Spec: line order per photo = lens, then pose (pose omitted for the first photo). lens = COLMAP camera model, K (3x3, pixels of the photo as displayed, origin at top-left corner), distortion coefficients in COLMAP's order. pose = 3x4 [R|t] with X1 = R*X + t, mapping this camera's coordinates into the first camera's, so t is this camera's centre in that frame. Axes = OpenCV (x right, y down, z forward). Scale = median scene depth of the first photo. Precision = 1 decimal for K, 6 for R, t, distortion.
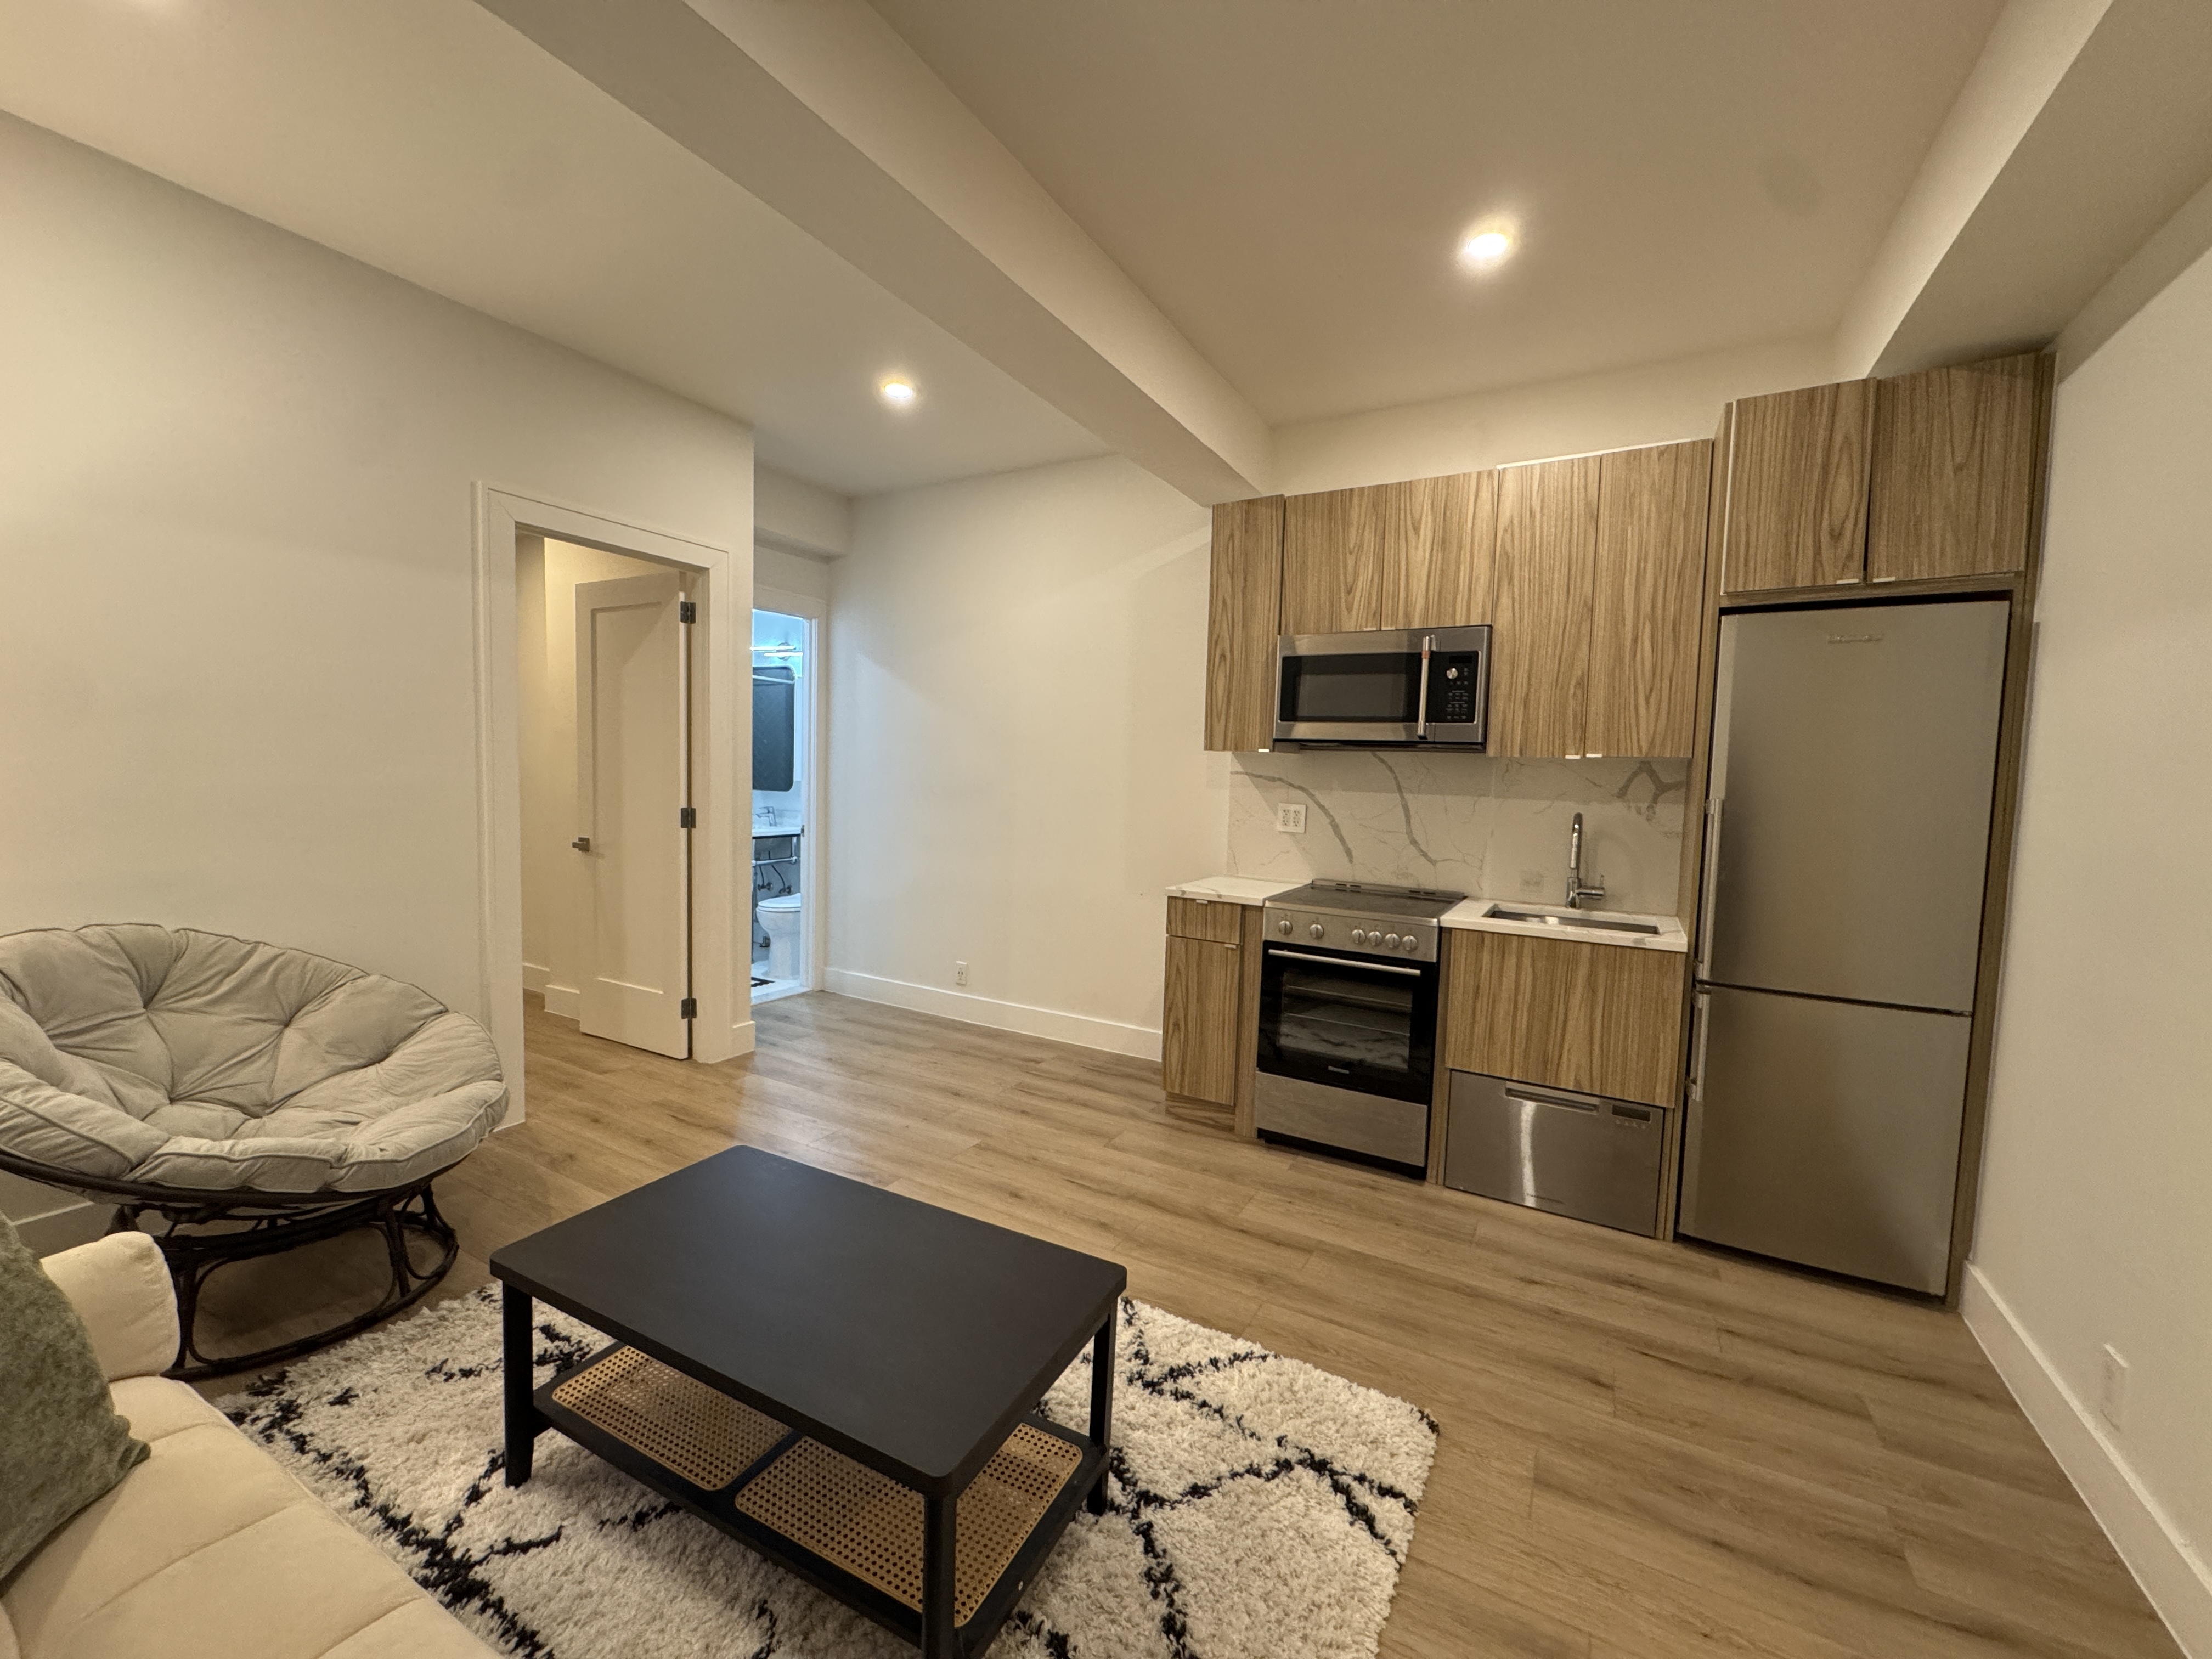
lens RADIAL K [[899.0, 0, 1106.0], [0, 899.0, 829.5], [0, 0, 1]] dist [0.011012, -0.000014]
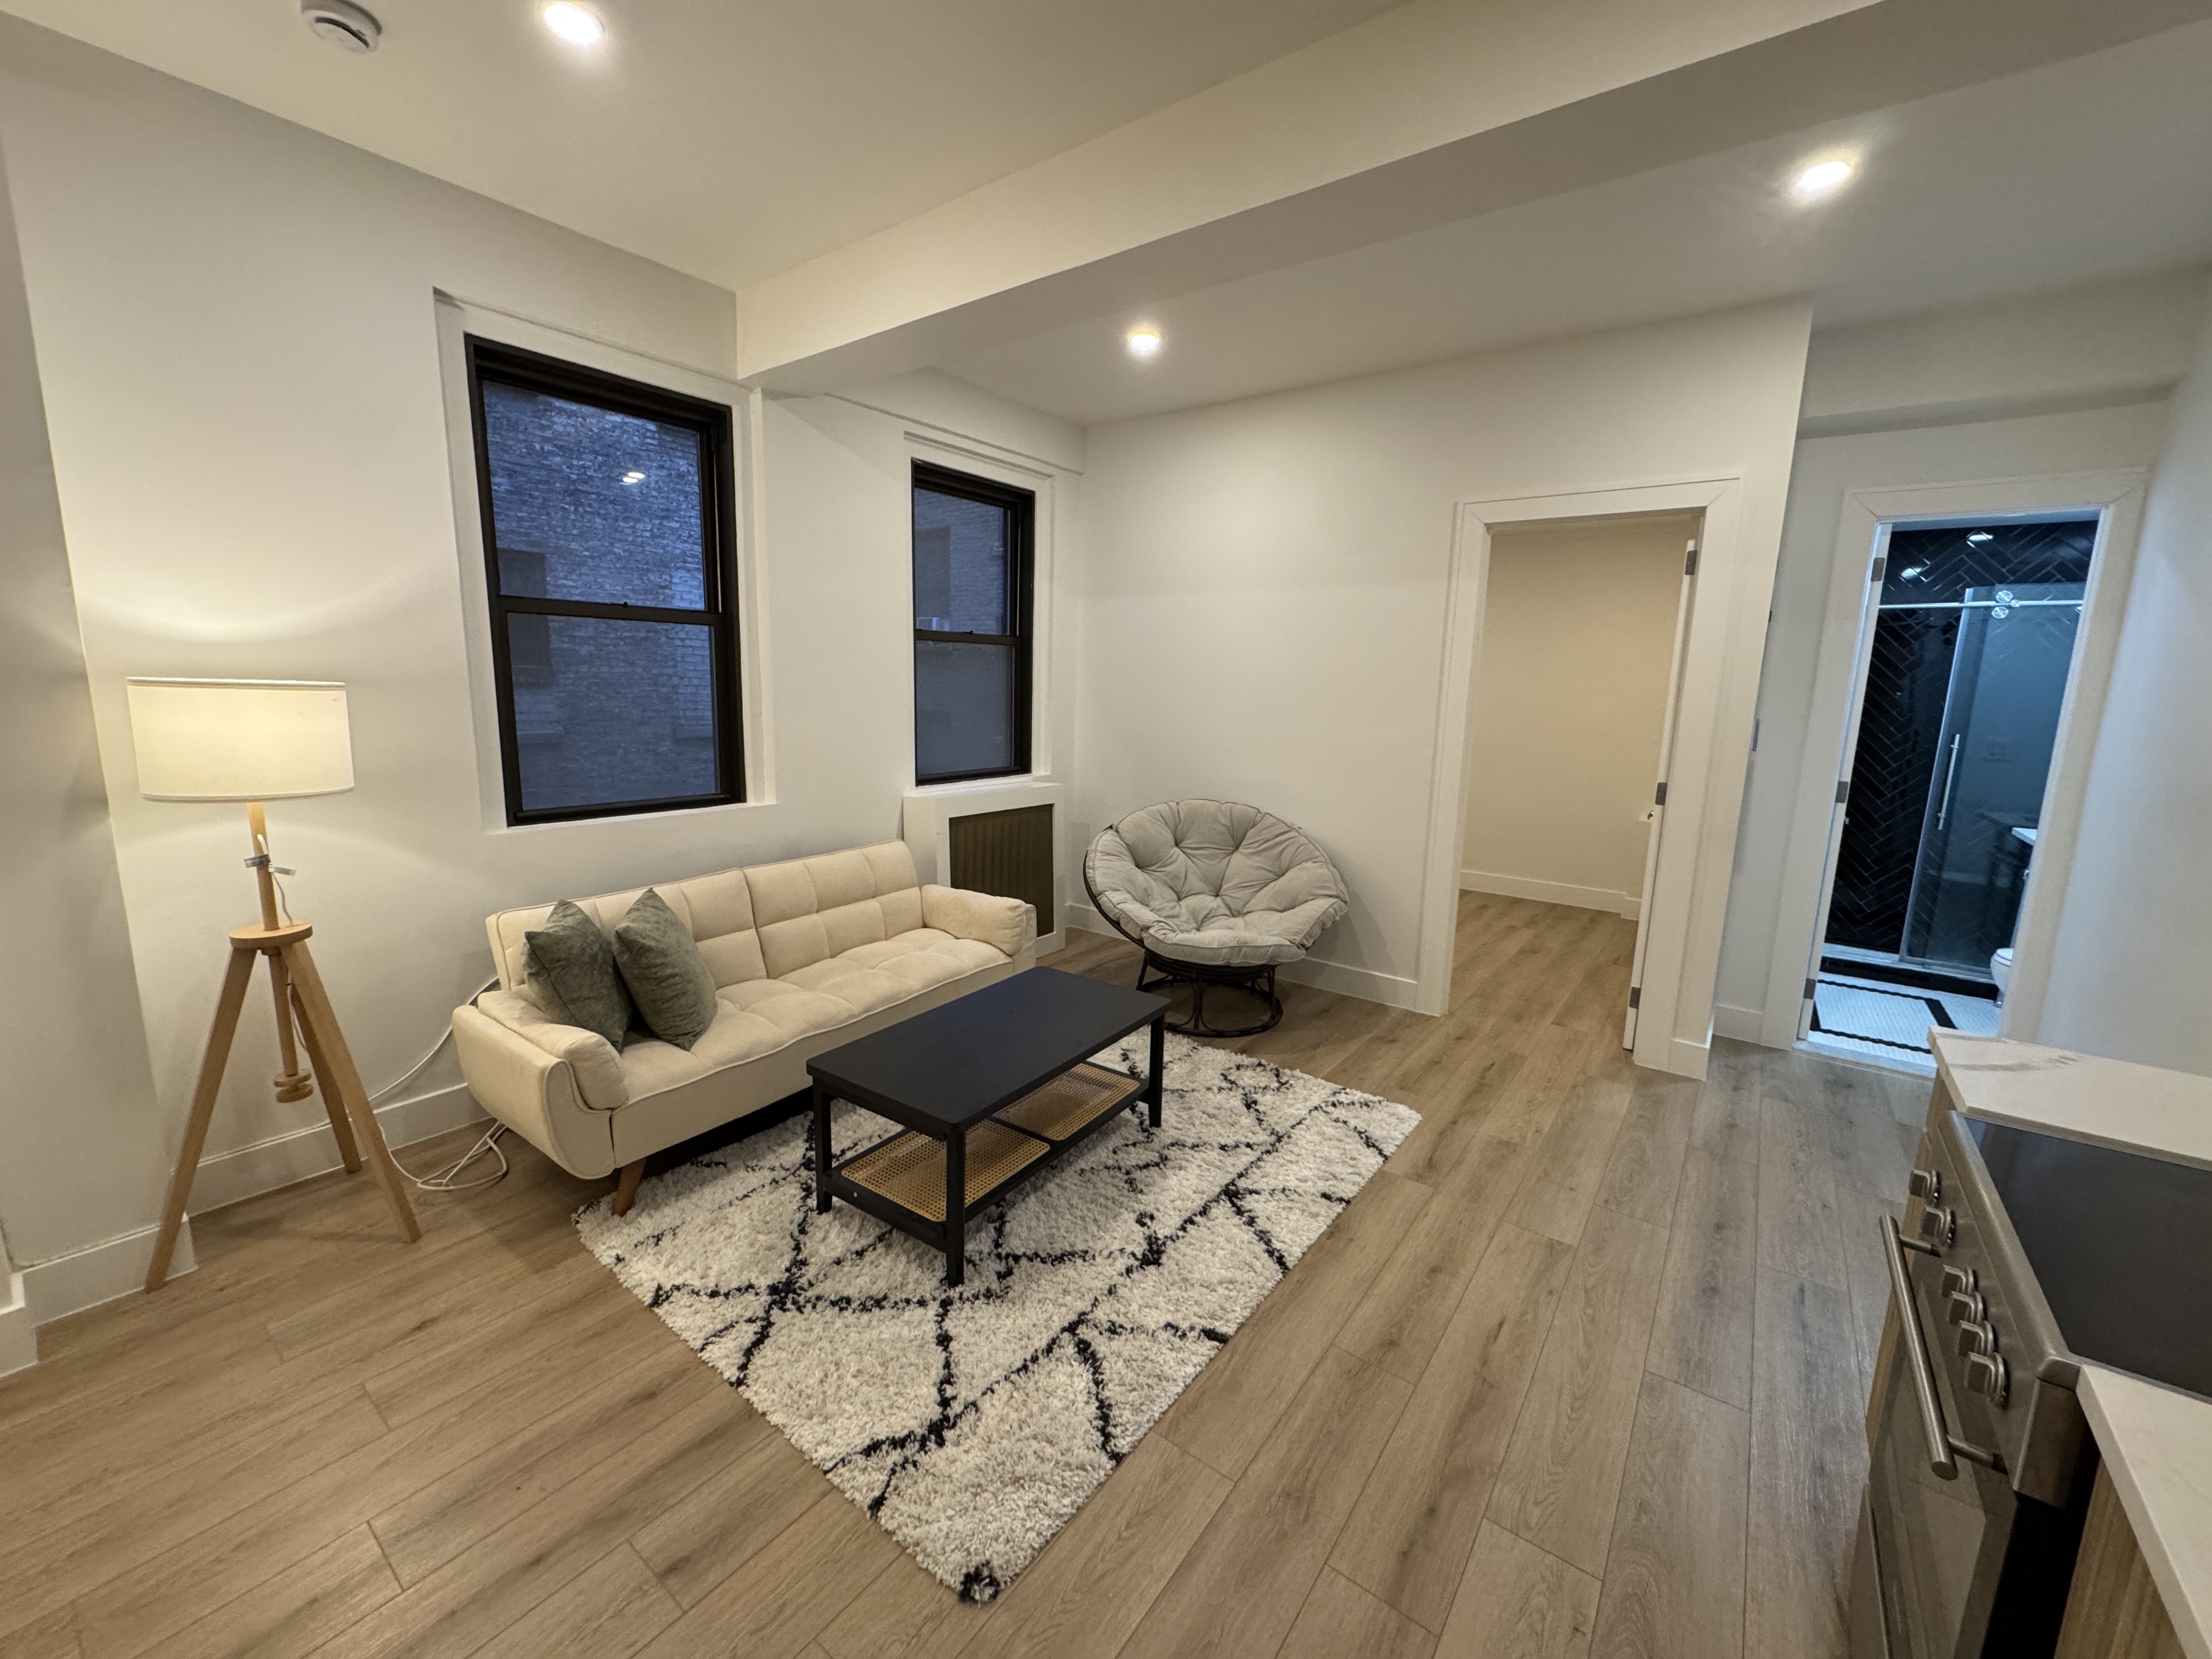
lens RADIAL K [[899.0, 0, 1106.0], [0, 899.0, 829.5], [0, 0, 1]] dist [0.011012, -0.000014]
pose [[-0.137320, 0.128032, -0.982217, 0.679331], [-0.093782, 0.985476, 0.141568, -0.071541], [0.986077, 0.111554, -0.123318, 0.752351]]
